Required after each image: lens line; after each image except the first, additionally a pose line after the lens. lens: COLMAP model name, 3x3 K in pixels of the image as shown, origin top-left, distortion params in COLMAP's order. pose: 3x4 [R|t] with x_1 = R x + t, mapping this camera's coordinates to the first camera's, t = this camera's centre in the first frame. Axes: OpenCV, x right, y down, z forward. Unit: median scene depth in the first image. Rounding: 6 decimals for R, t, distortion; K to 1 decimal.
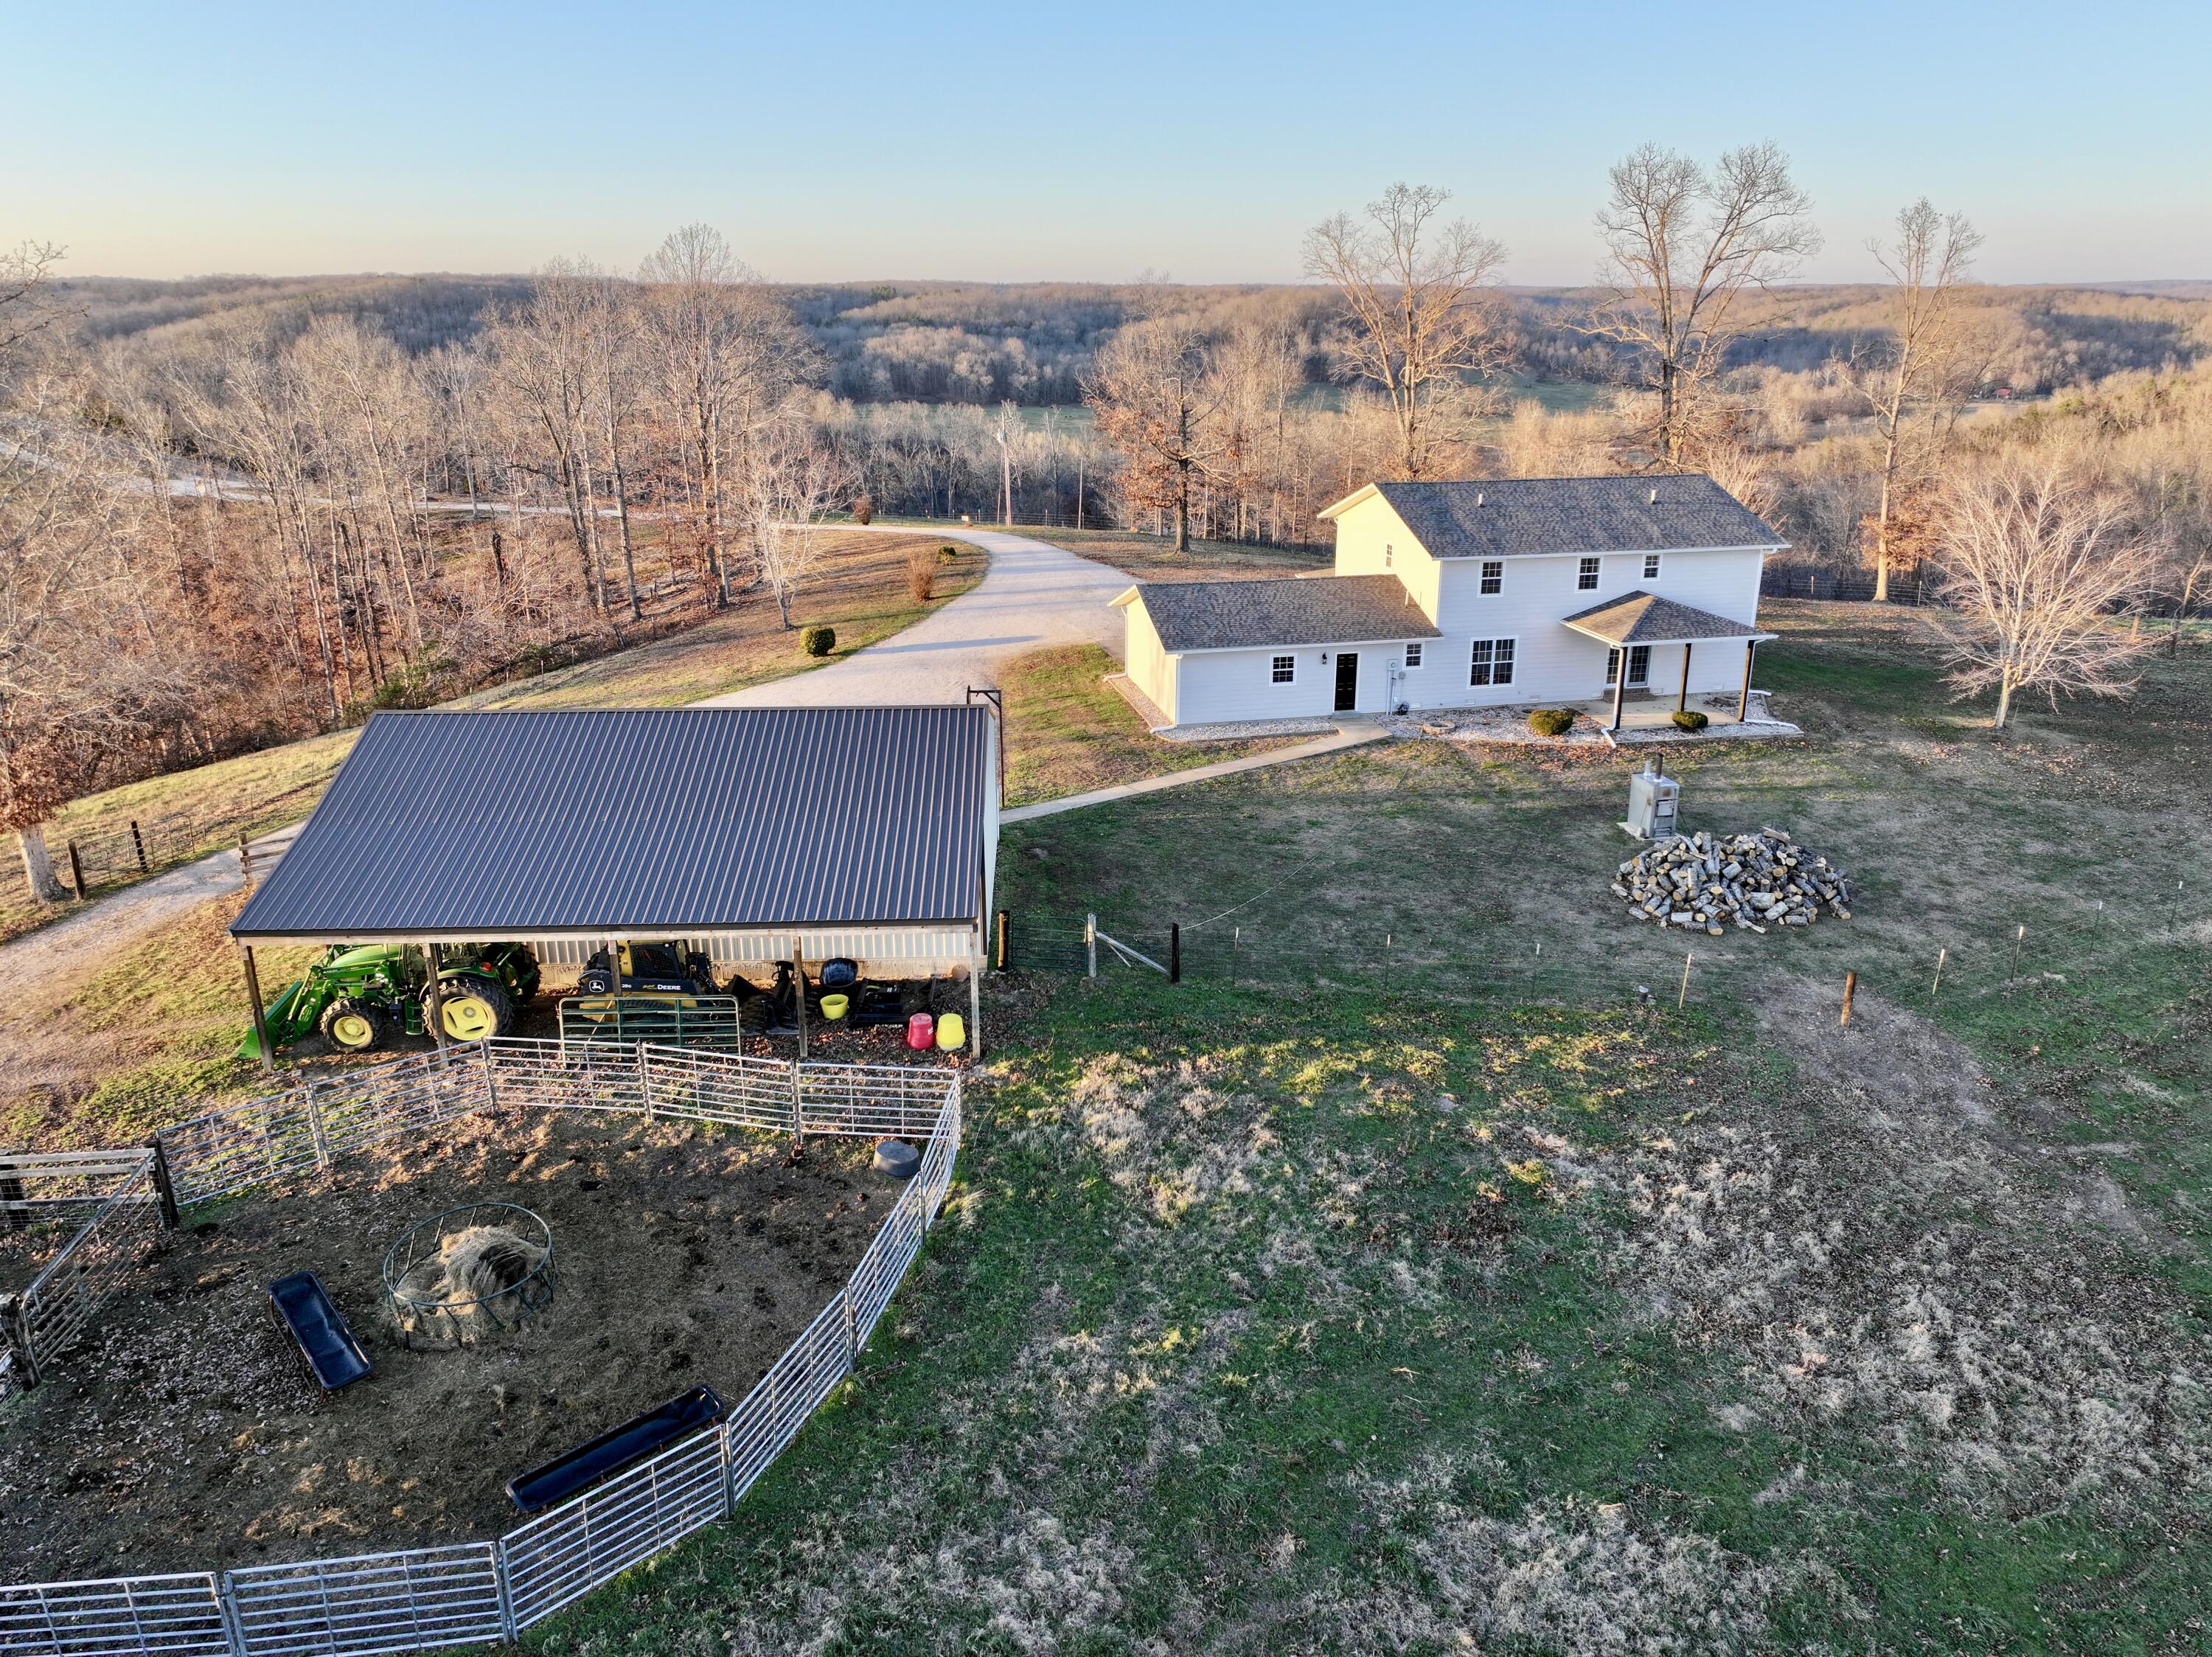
lens RADIAL K [[1545.6, 0, 1106.0], [0, 1545.6, 828.5], [0, 0, 1]] dist [0.002775, 0.010415]
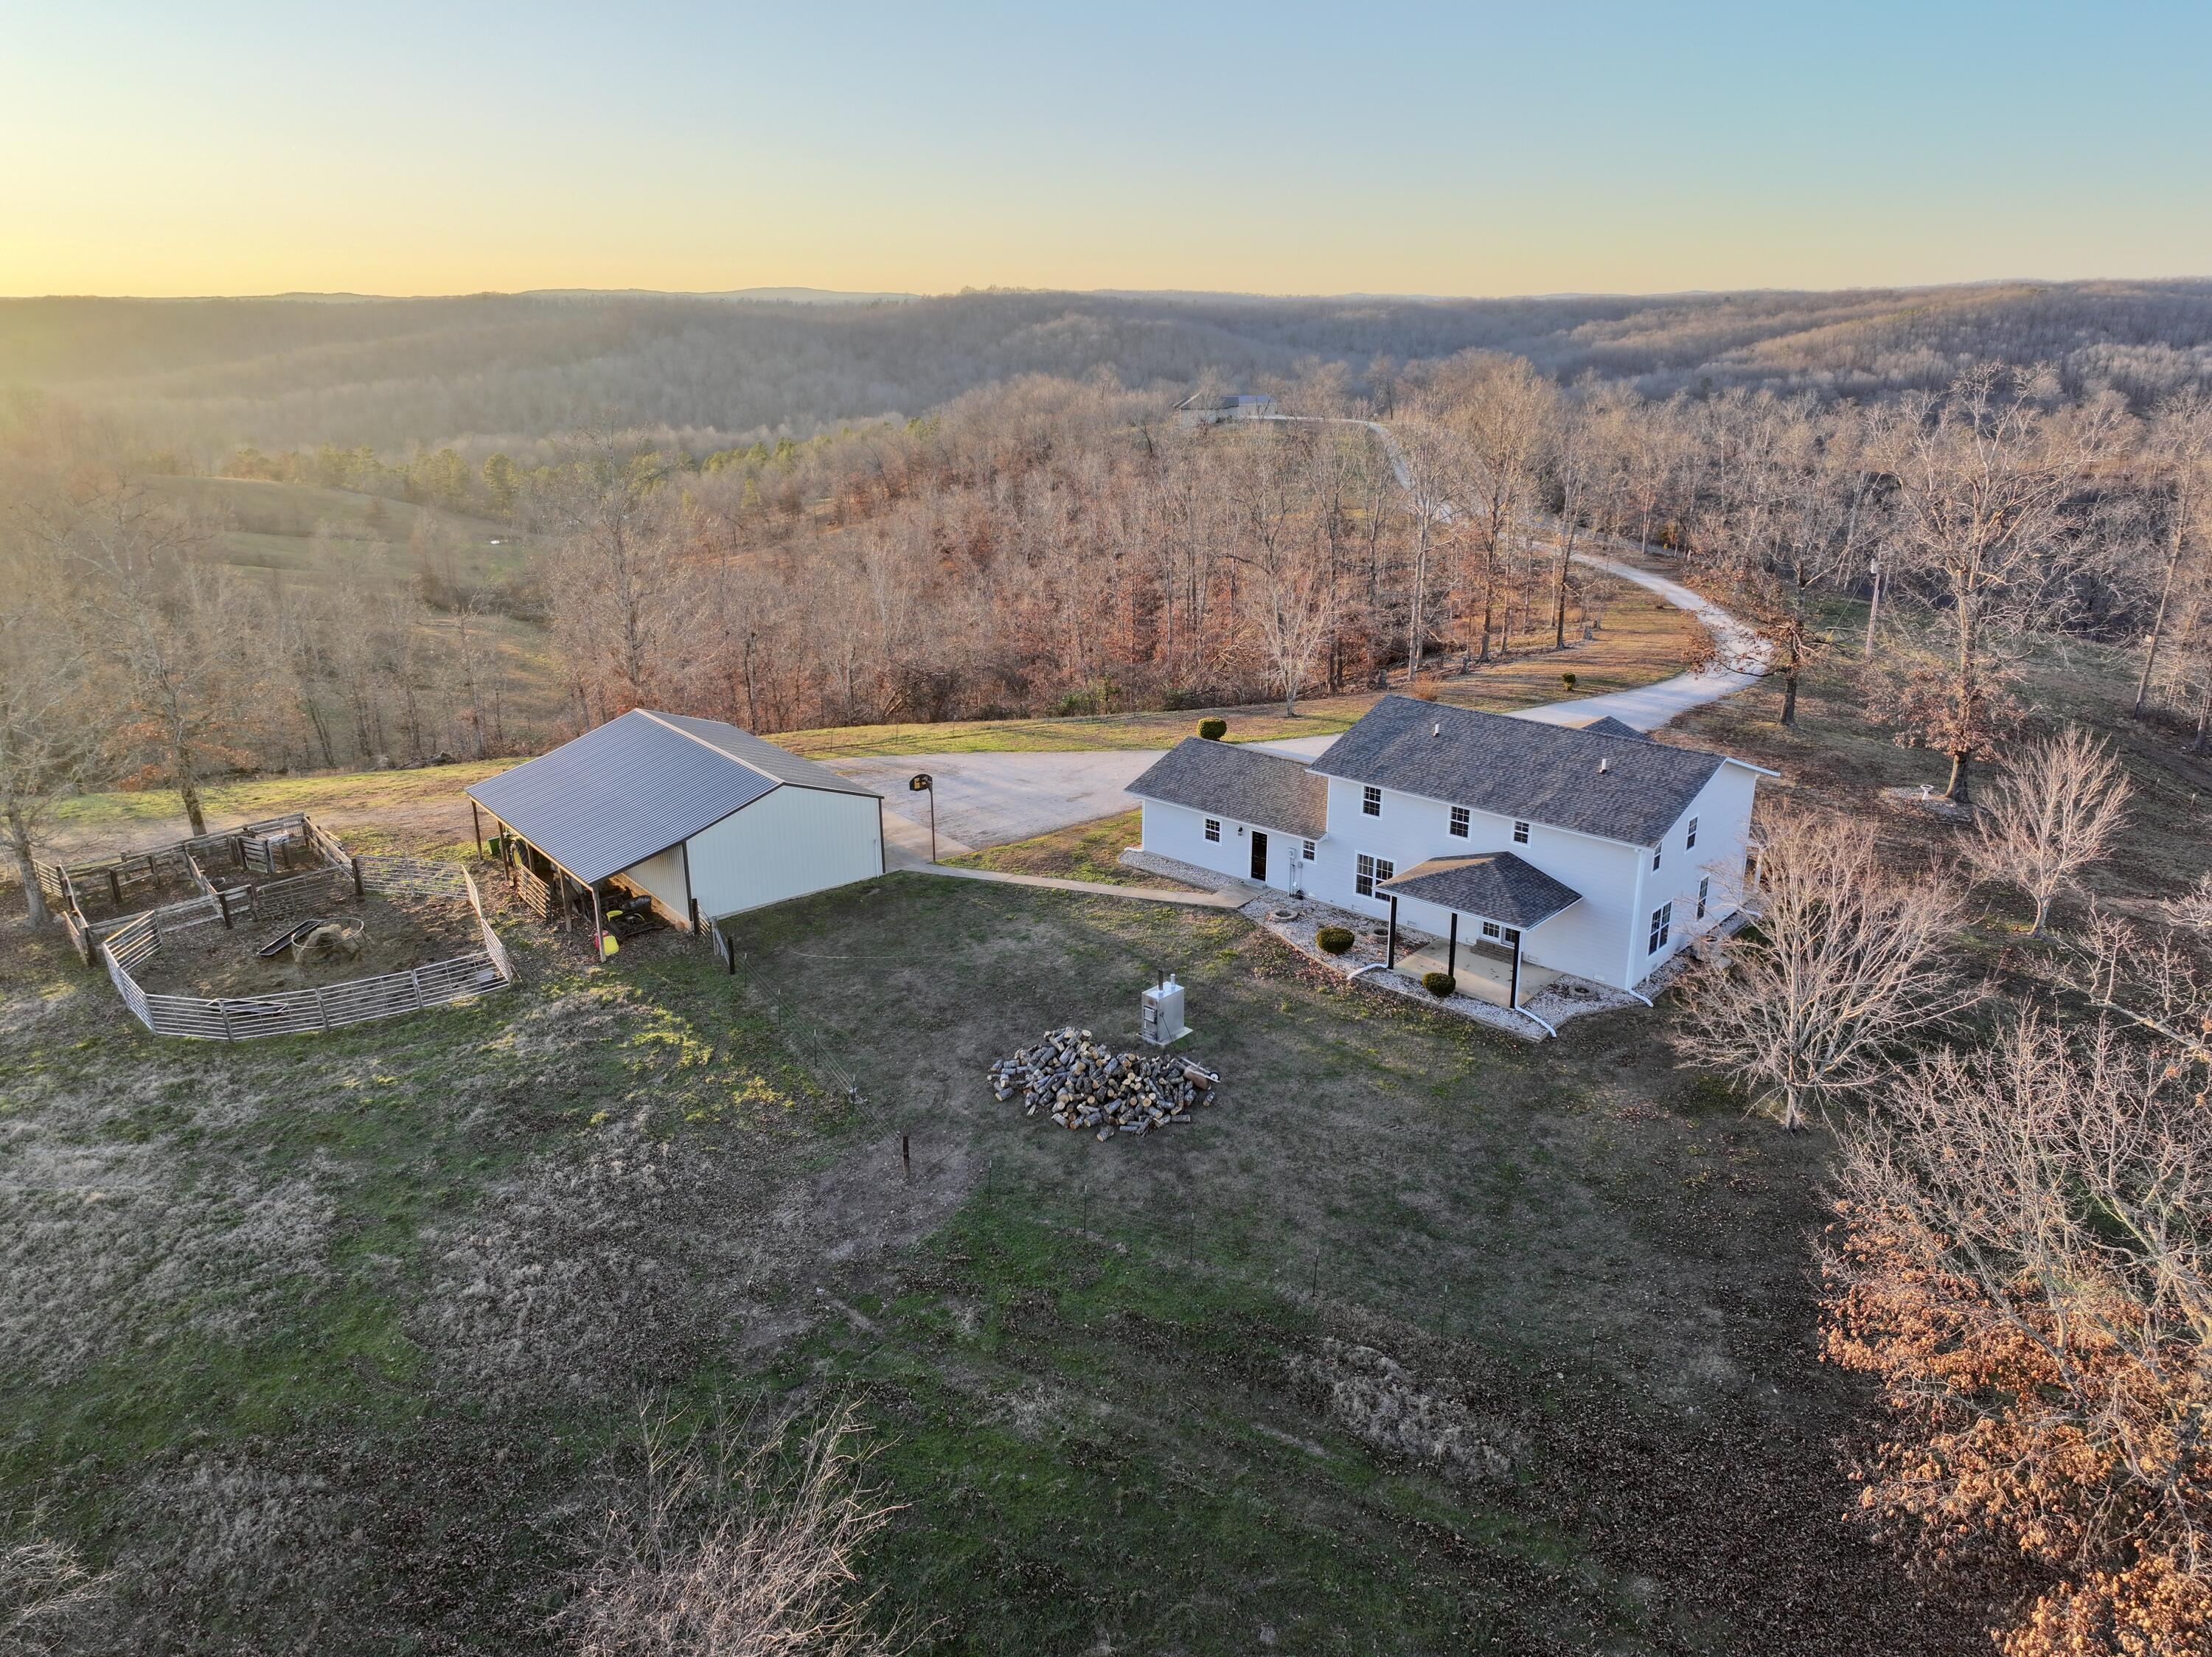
lens RADIAL K [[1567.2, 0, 1169.0], [0, 1567.2, 822.3], [0, 0, 1]] dist [0.002979, 0.002046]
pose [[0.593180, 0.259367, -0.762146, 1.018061], [-0.263706, 0.957053, 0.120453, -0.246033], [0.760655, 0.129532, 0.636101, 0.198812]]
